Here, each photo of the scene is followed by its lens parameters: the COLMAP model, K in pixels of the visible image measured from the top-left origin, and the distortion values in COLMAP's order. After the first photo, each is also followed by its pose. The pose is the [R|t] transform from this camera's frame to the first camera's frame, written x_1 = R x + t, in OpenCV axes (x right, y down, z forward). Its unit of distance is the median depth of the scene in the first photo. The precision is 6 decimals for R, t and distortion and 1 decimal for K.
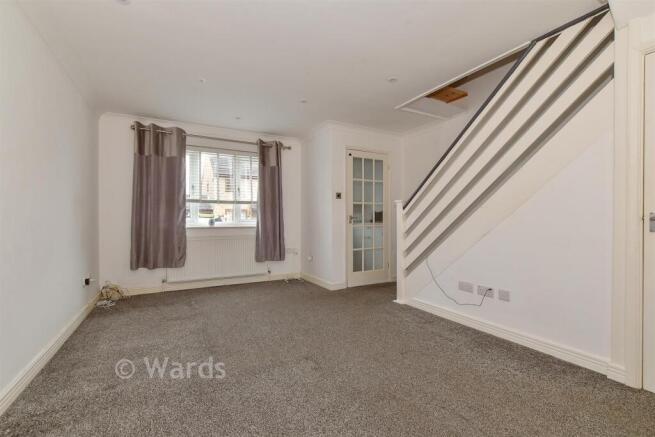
lens RADIAL K [[286.6, 0, 327.2], [0, 286.6, 217.8], [0, 0, 1]] dist [-0.002731, 0.000259]
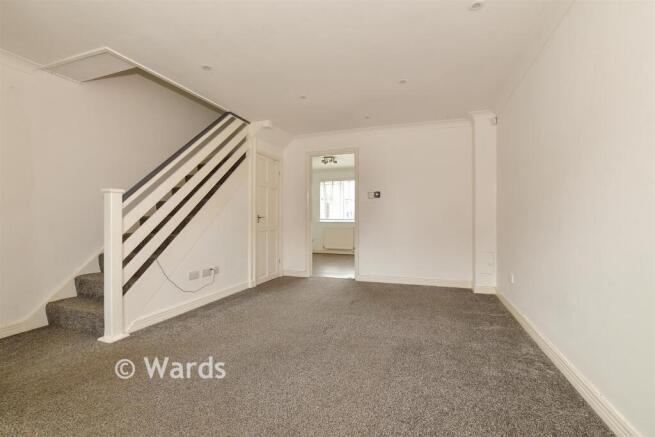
lens RADIAL K [[286.6, 0, 327.4], [0, 286.6, 218.0], [0, 0, 1]] dist [-0.002731, 0.000259]
pose [[-0.648726, -0.001057, 0.761021, -0.756744], [-0.002667, 0.999996, -0.000884, 0.004245], [-0.761017, -0.002603, -0.648727, 1.337025]]
